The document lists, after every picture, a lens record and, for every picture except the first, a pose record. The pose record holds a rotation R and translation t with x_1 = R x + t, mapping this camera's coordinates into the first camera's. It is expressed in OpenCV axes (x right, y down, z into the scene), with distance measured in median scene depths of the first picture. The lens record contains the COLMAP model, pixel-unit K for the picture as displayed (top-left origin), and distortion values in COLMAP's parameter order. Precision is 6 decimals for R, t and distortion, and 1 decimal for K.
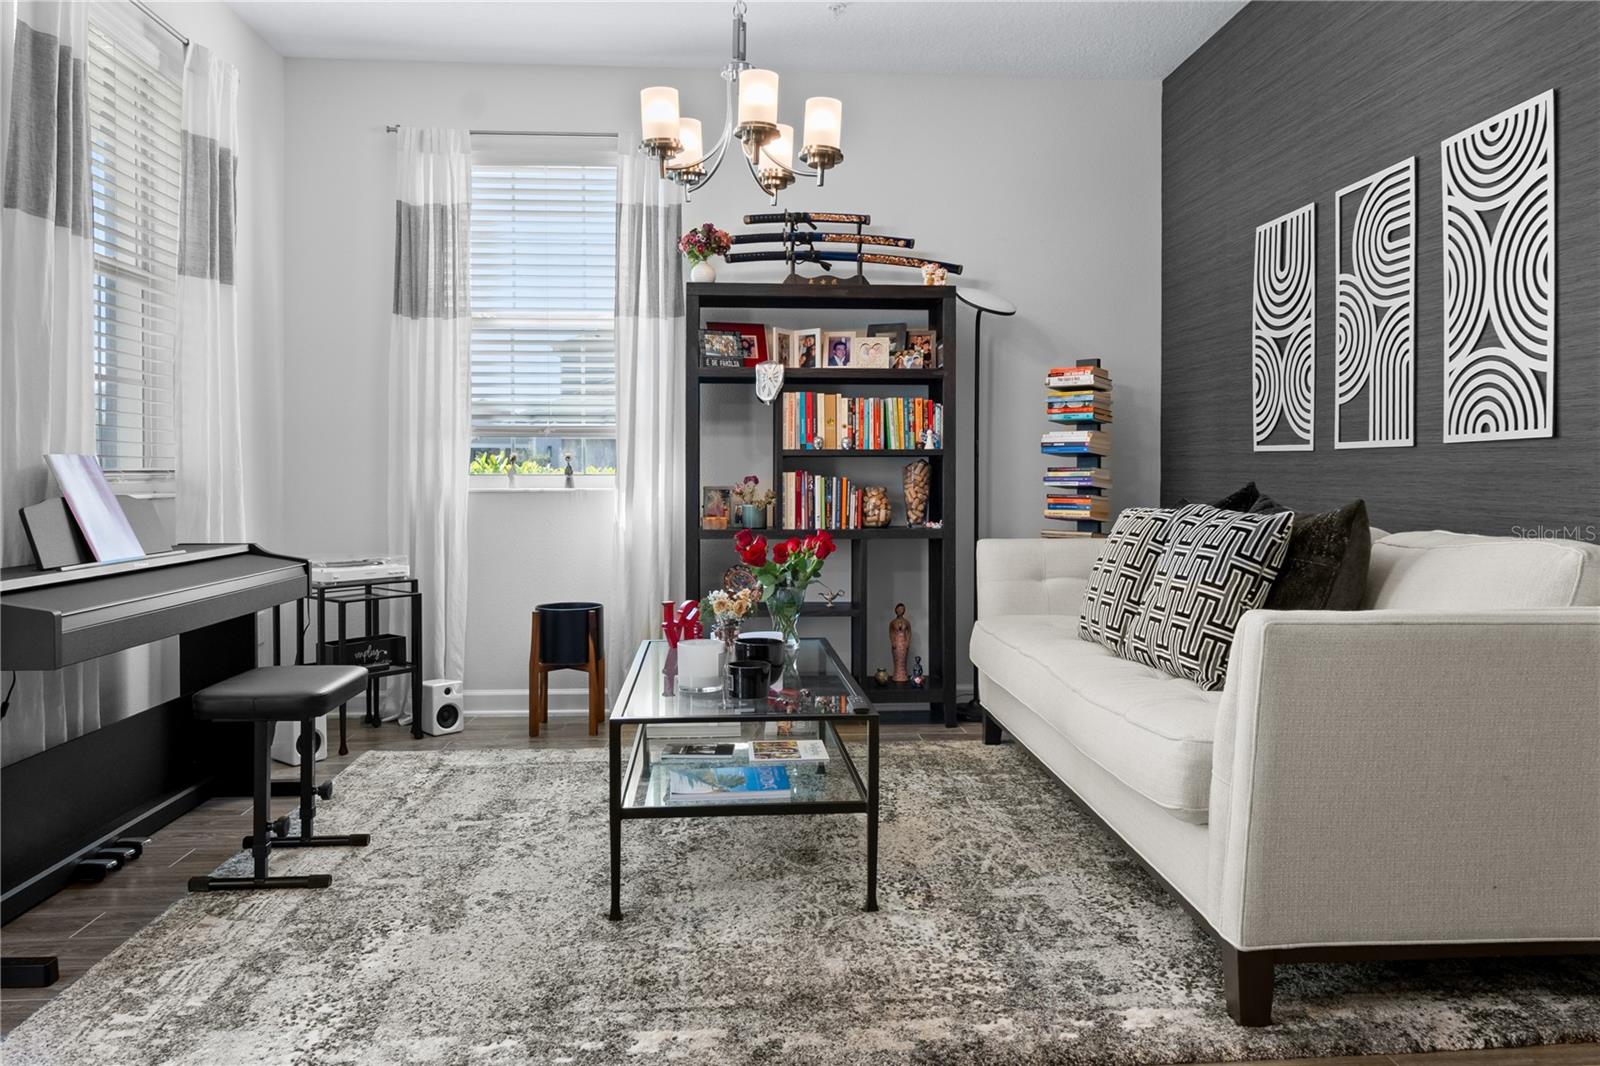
lens RADIAL K [[1128.9, 0, 798.3], [0, 1128.9, 485.4], [0, 0, 1]] dist [-0.004181, 0.002430]
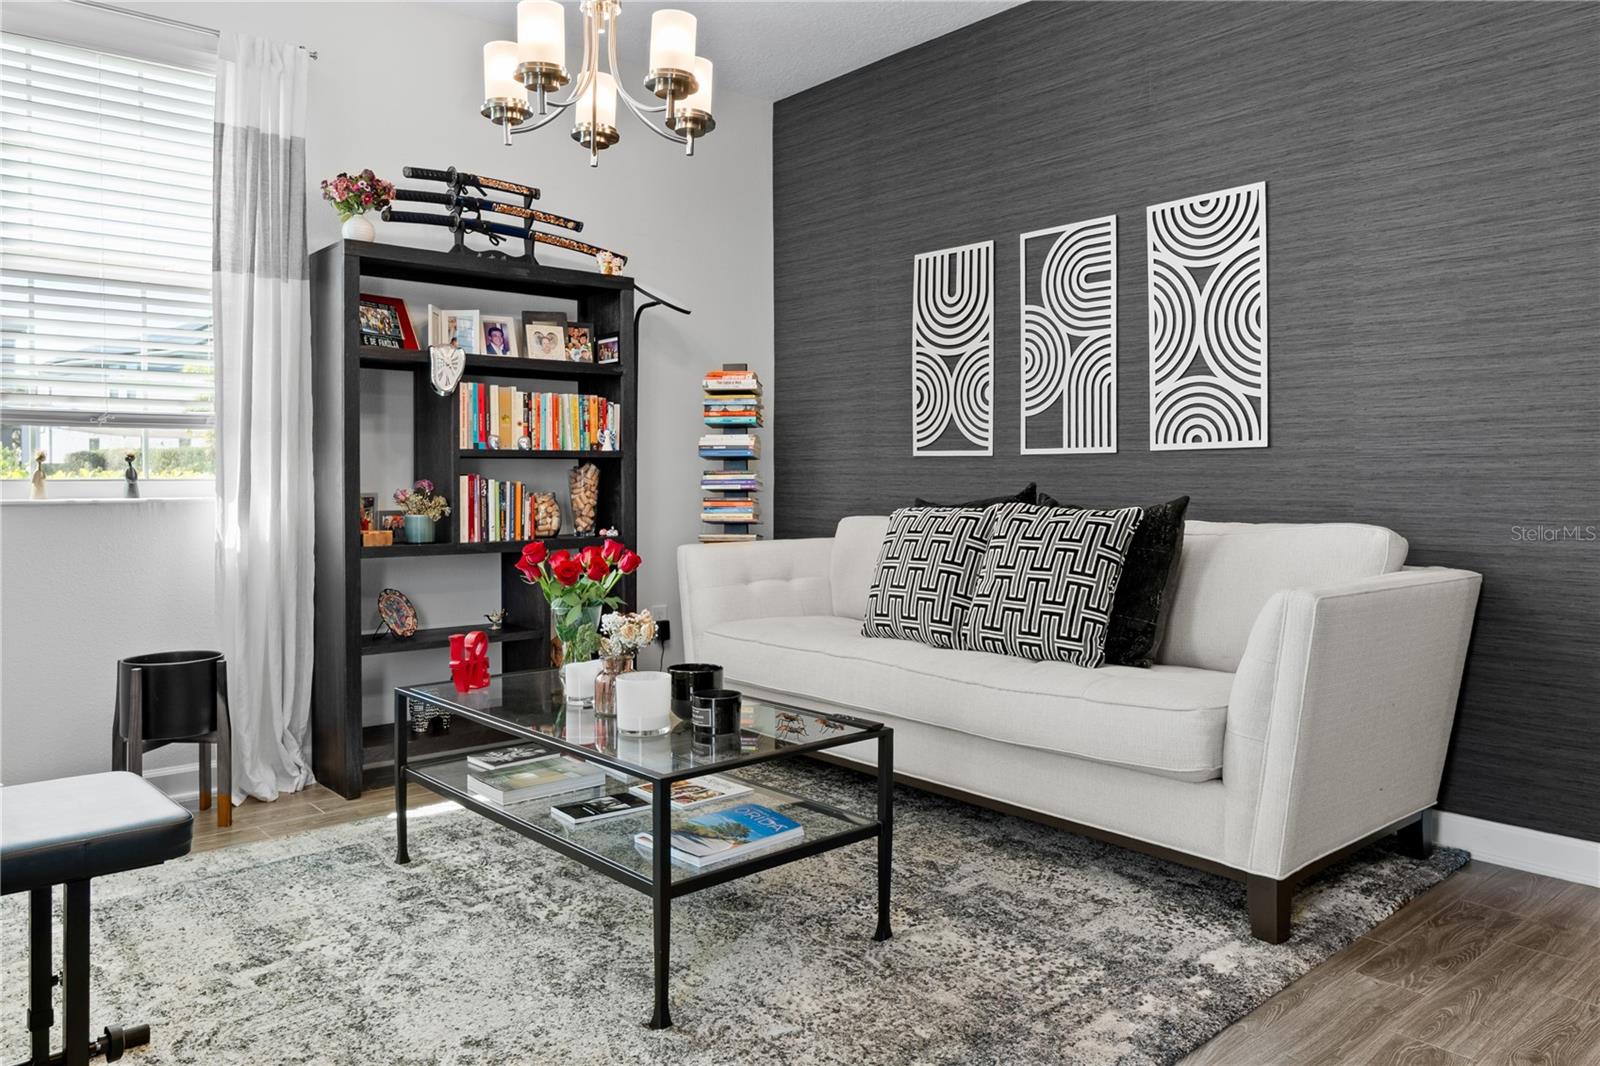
lens RADIAL K [[1128.9, 0, 798.3], [0, 1128.9, 485.4], [0, 0, 1]] dist [-0.004181, 0.002430]
pose [[0.794946, -0.006261, 0.606649, -0.445108], [0.009276, 0.999955, -0.001836, -0.000545], [-0.606610, 0.007087, 0.794968, 0.228929]]
